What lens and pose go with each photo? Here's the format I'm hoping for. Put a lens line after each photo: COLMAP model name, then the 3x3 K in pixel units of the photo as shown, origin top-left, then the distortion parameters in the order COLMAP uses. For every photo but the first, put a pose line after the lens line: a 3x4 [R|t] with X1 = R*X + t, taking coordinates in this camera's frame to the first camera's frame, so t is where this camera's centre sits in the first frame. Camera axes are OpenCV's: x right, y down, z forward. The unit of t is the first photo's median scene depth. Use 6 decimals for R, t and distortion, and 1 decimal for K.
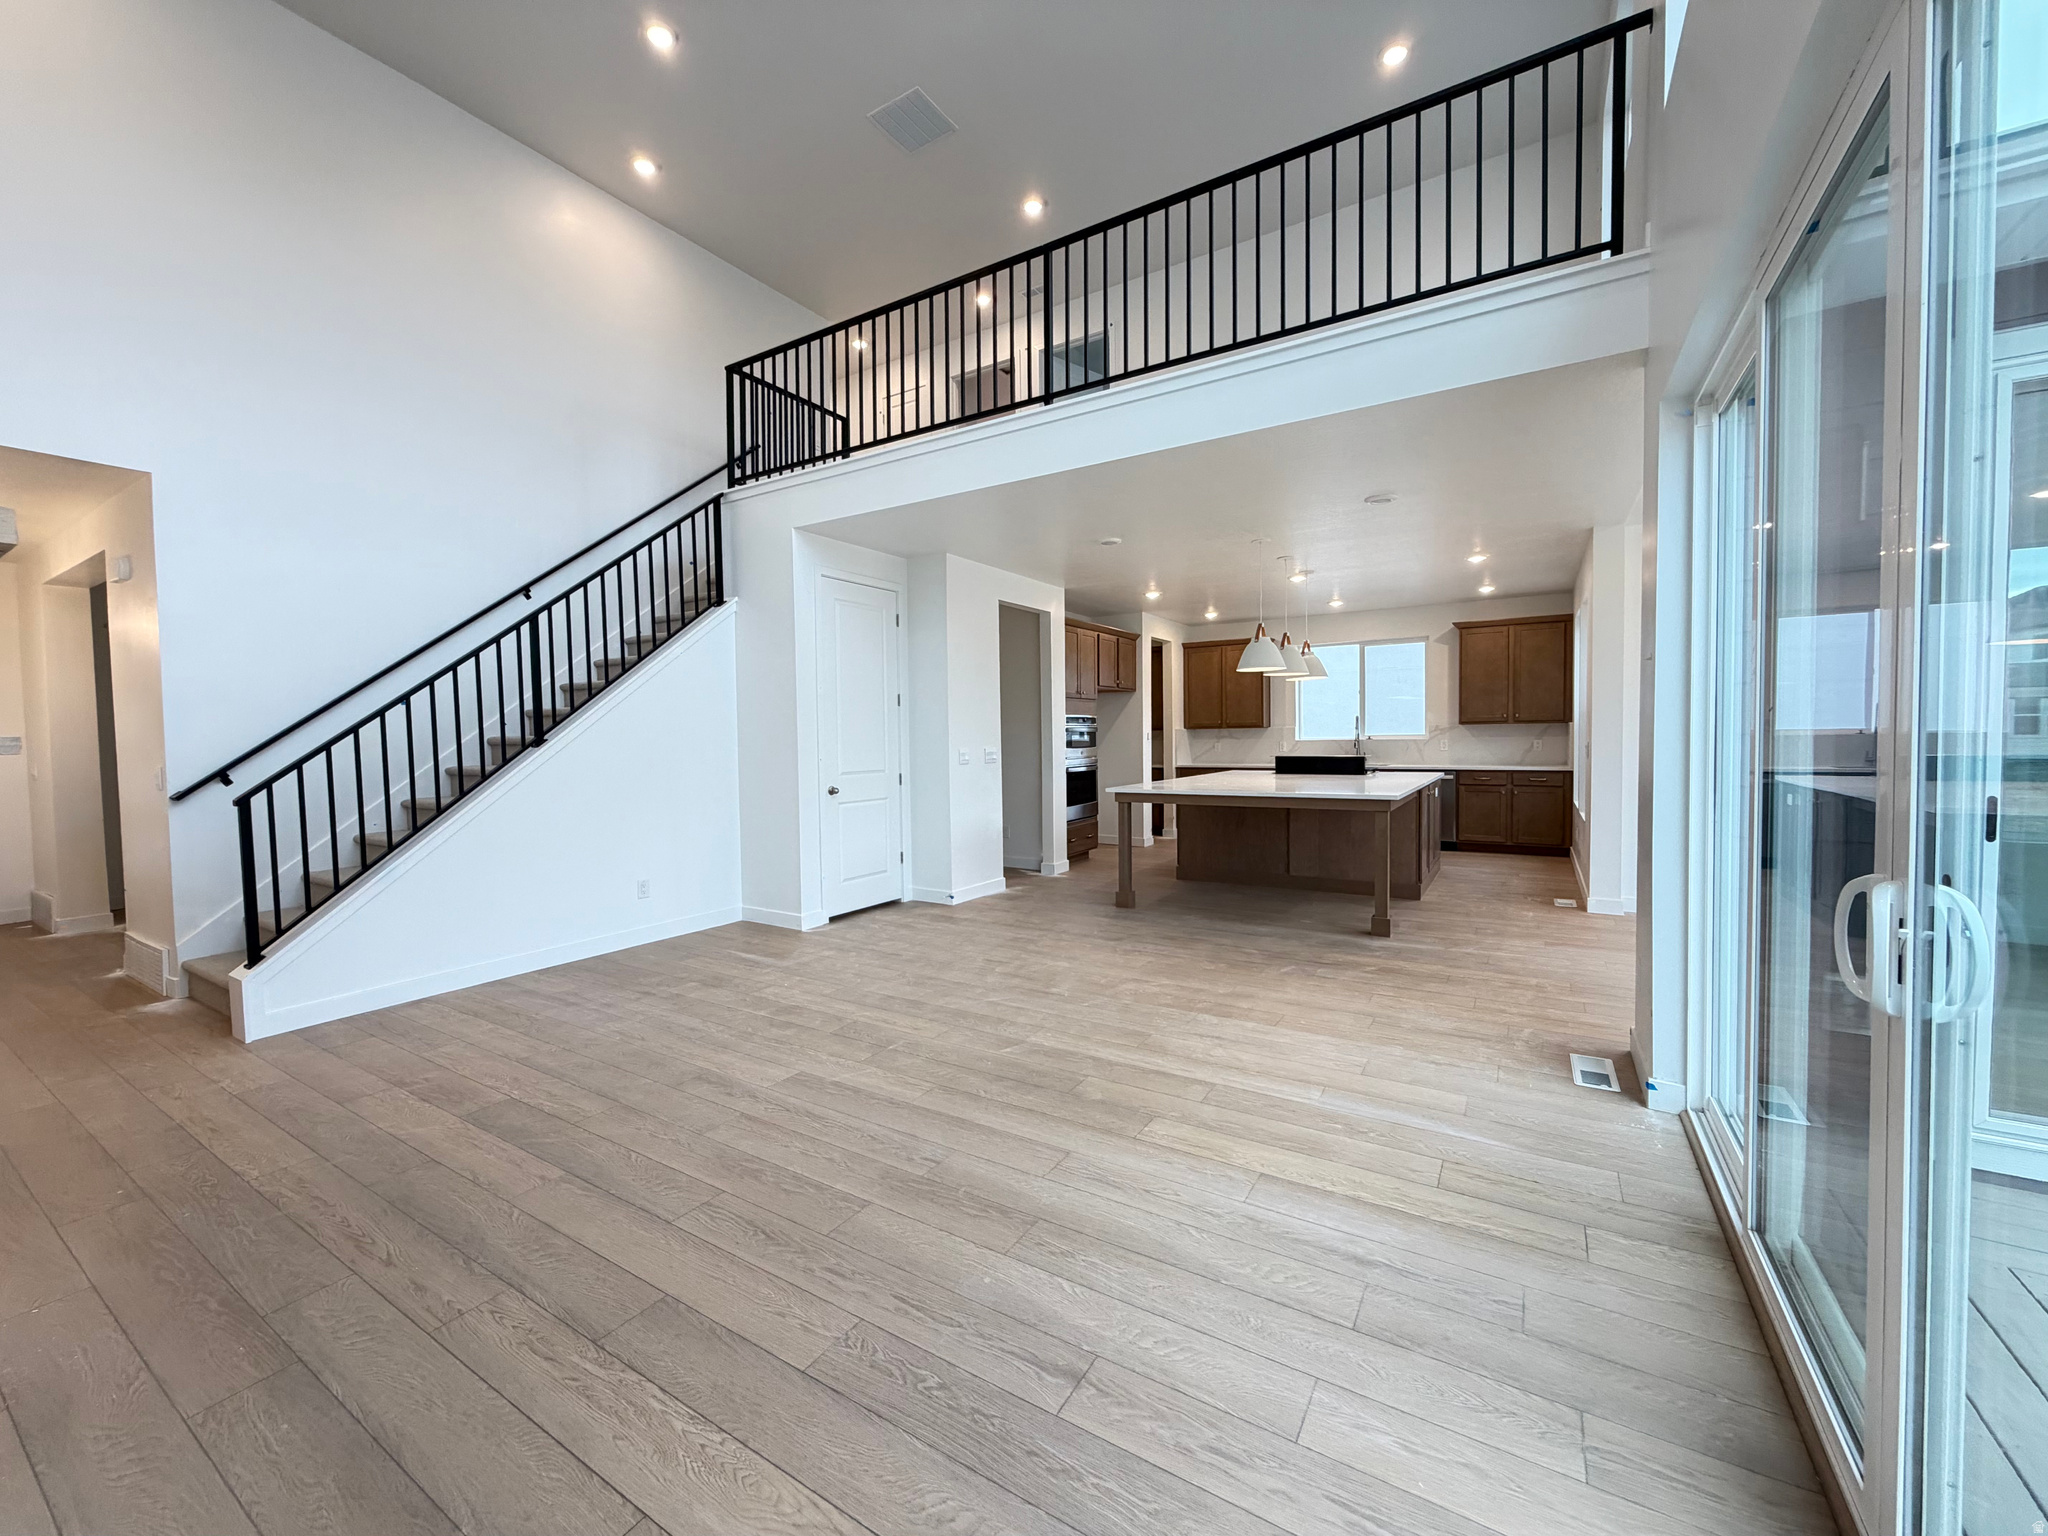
lens RADIAL K [[810.9, 0, 1013.8], [0, 810.9, 768.3], [0, 0, 1]] dist [0.003620, 0.000252]
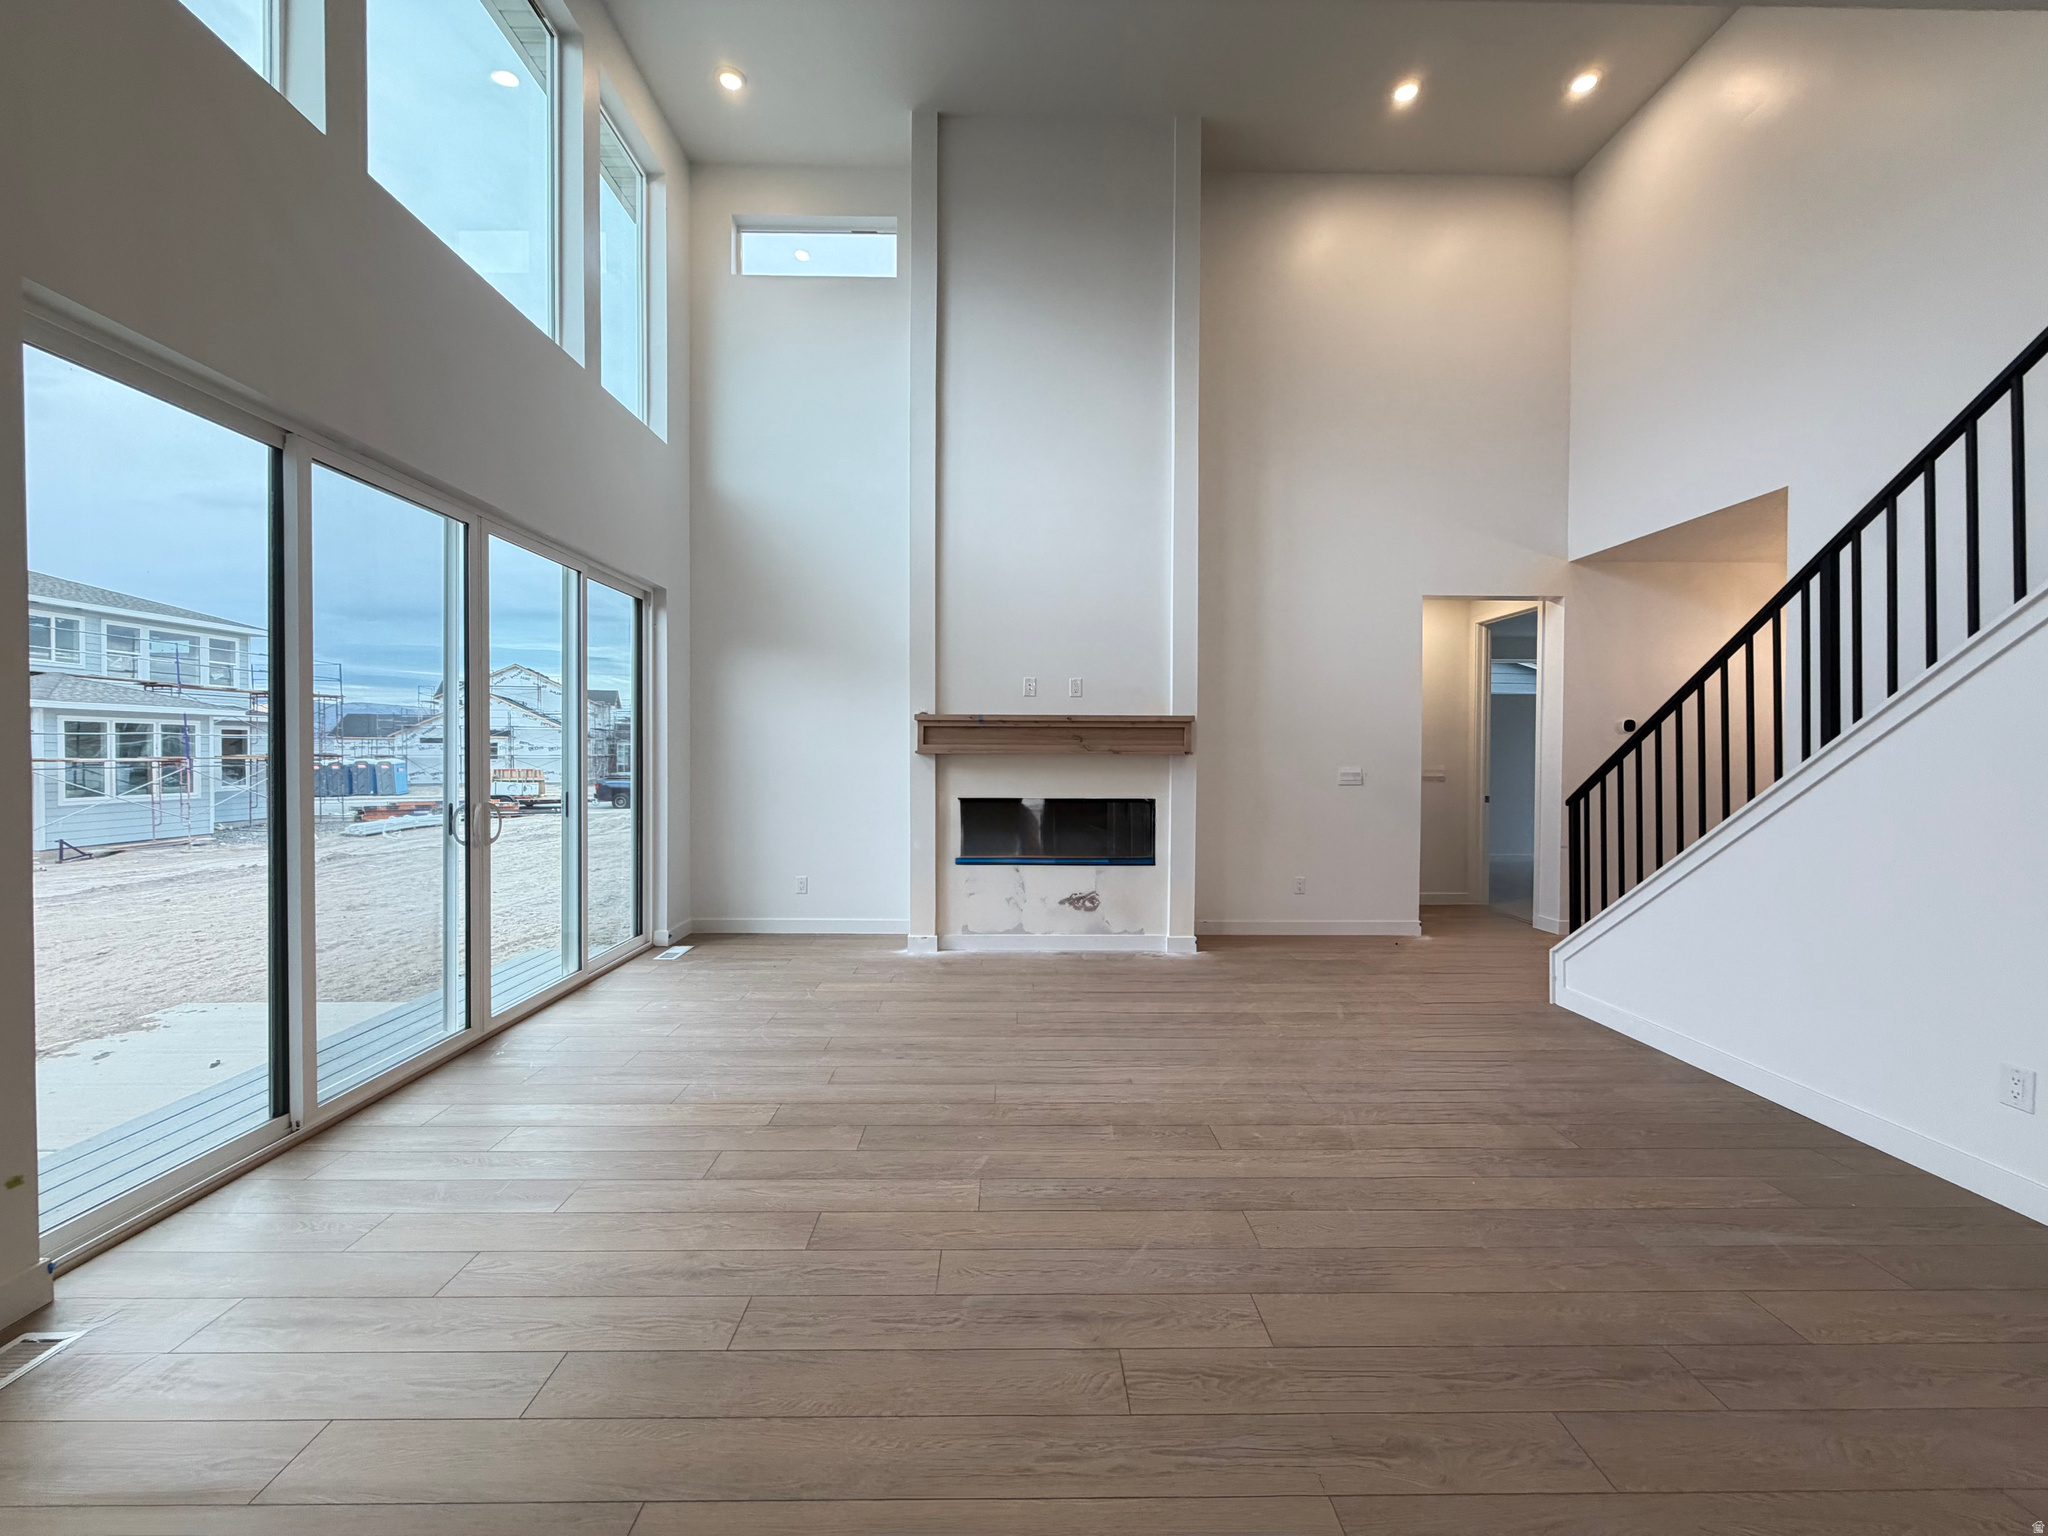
lens RADIAL K [[810.9, 0, 1022.6], [0, 810.9, 757.6], [0, 0, 1]] dist [0.003620, 0.000252]
pose [[-0.835987, 0.011957, -0.548619, 0.155863], [-0.012217, 0.999109, 0.040391, -0.027369], [0.548613, 0.040470, -0.835096, 0.677971]]
